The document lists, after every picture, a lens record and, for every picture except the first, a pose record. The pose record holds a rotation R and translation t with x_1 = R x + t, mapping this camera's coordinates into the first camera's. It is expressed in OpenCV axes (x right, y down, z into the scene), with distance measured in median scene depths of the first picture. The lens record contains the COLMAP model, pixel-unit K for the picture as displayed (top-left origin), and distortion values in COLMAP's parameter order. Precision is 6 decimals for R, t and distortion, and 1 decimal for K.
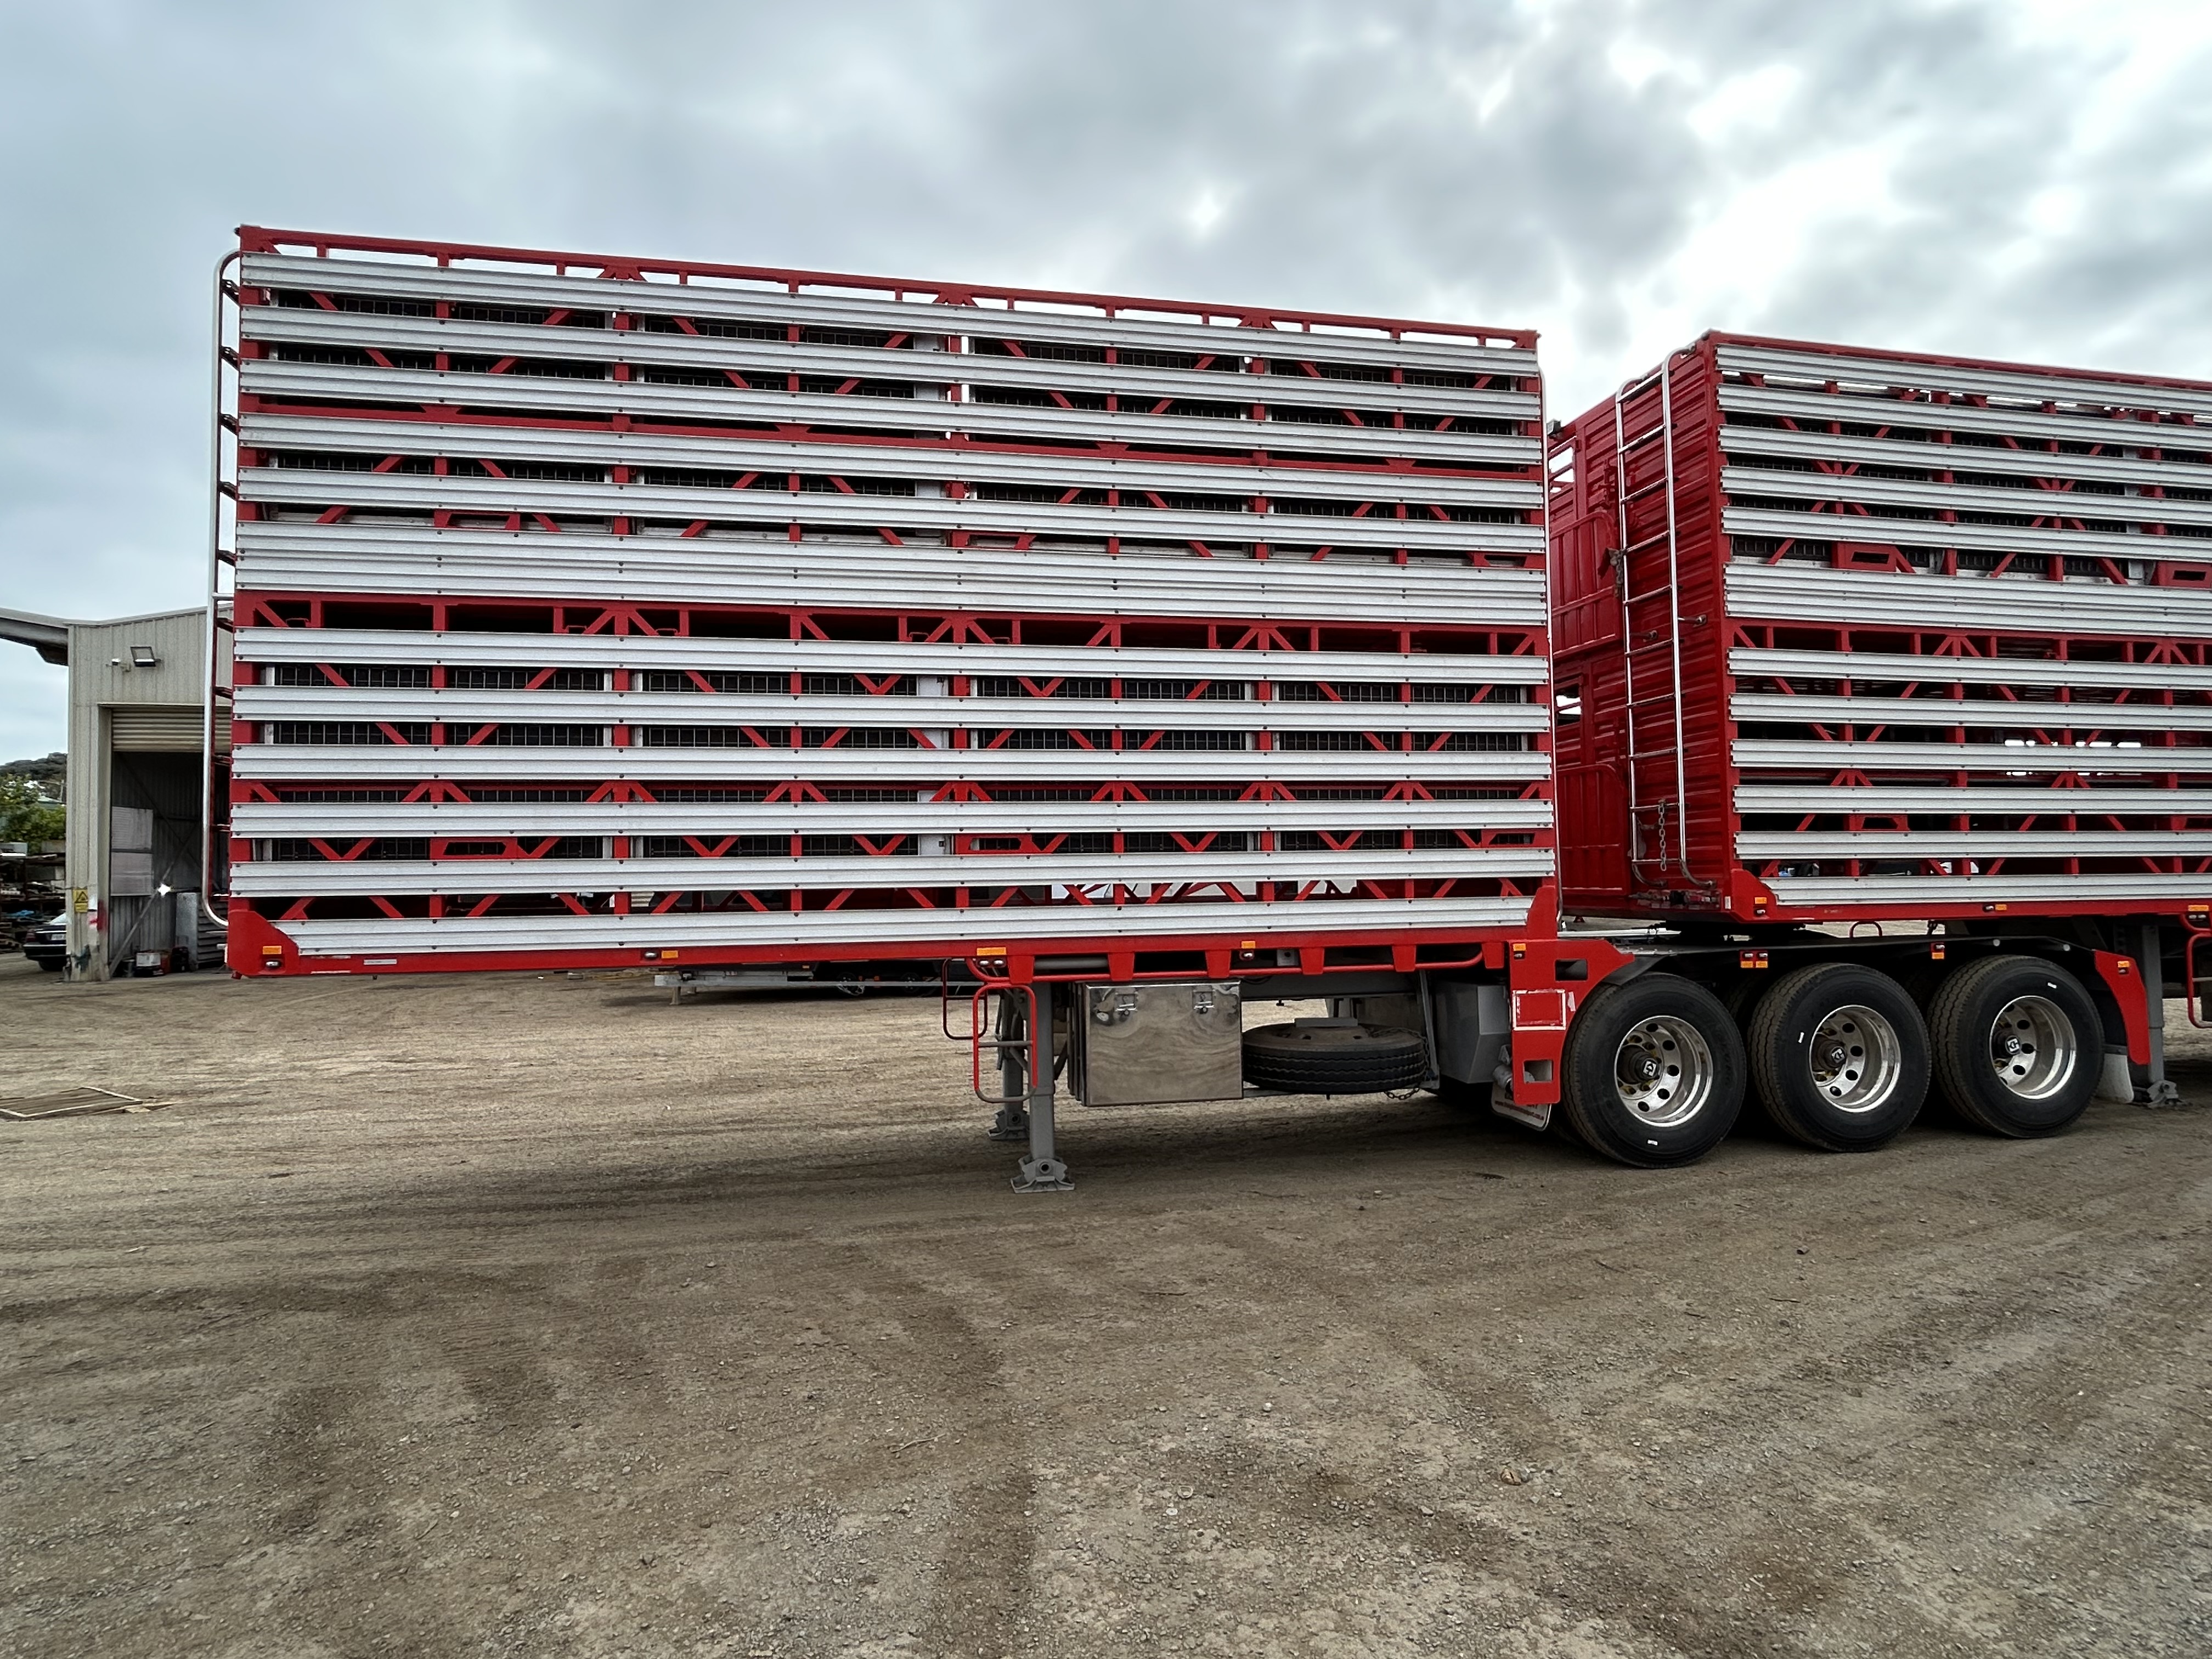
lens RADIAL K [[1171.9, 0, 1107.2], [0, 1171.9, 840.6], [0, 0, 1]] dist [0.000675, -0.002769]
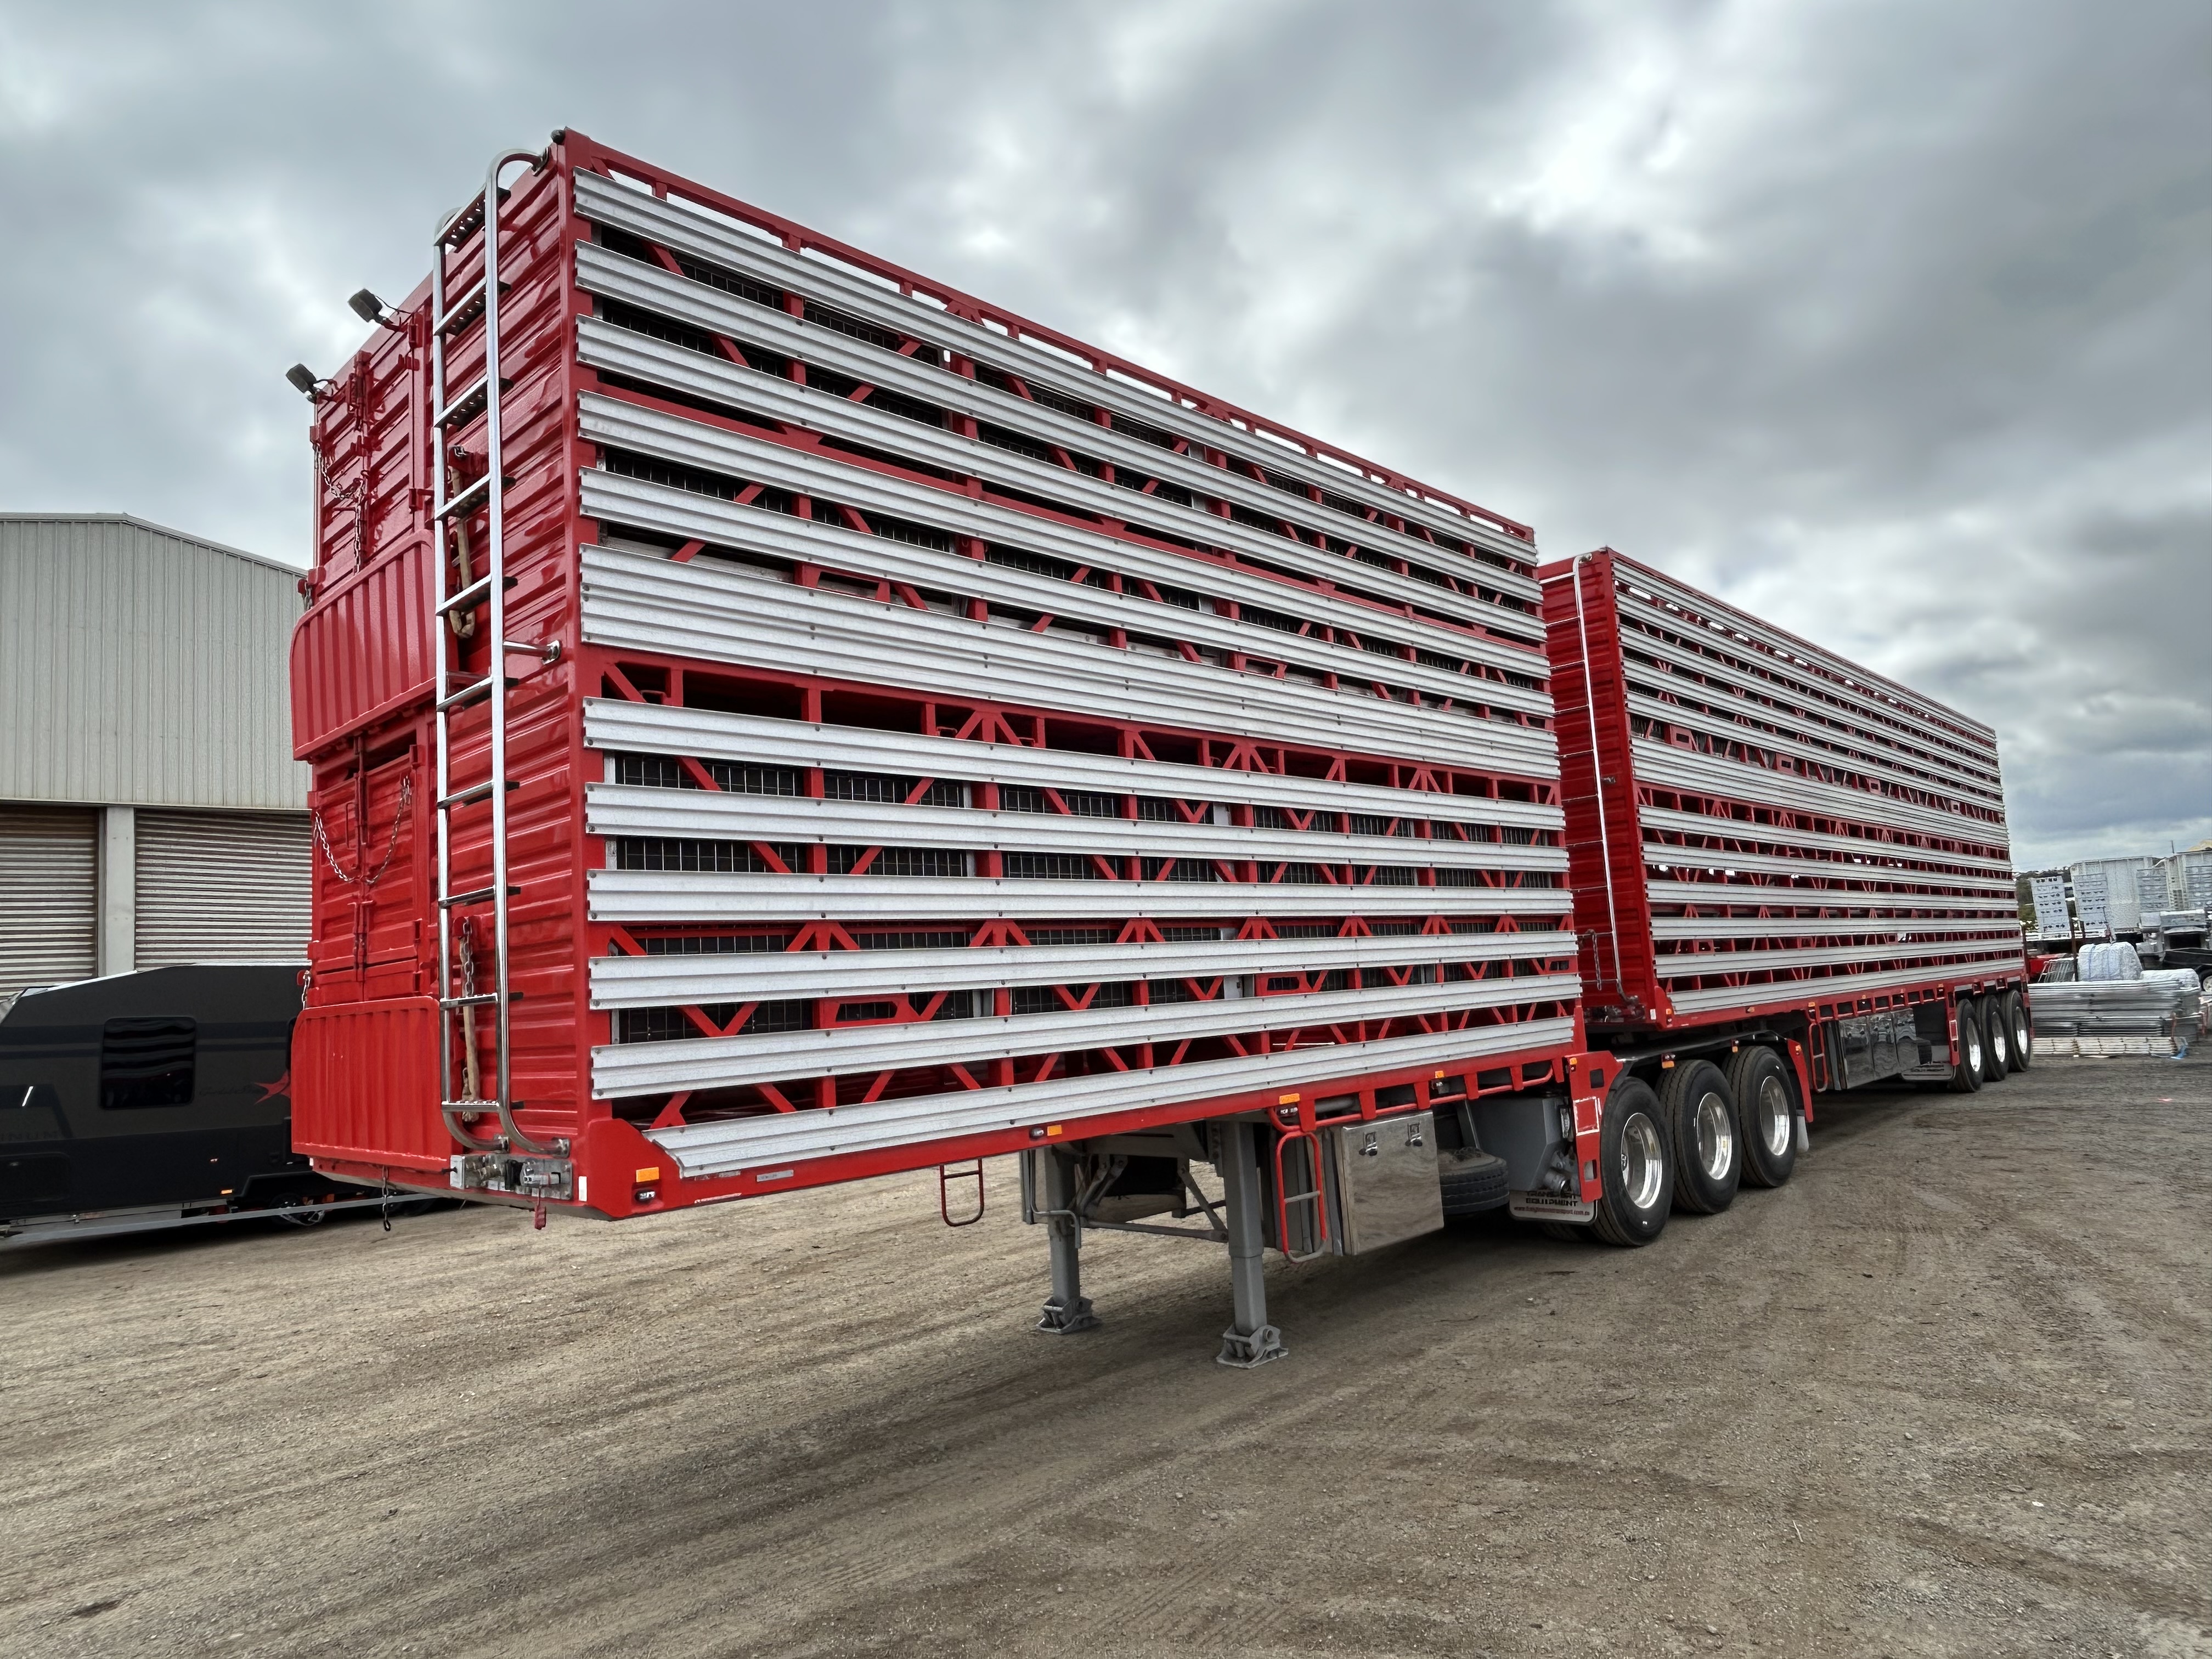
lens RADIAL K [[1404.0, 0, 1108.8], [0, 1404.0, 839.6], [0, 0, 1]] dist [-0.012883, 0.016657]
pose [[0.813856, 0.027614, 0.580410, -0.932964], [0.027497, 0.995921, -0.085939, -0.021074], [-0.580416, 0.085902, 0.809777, 0.167727]]
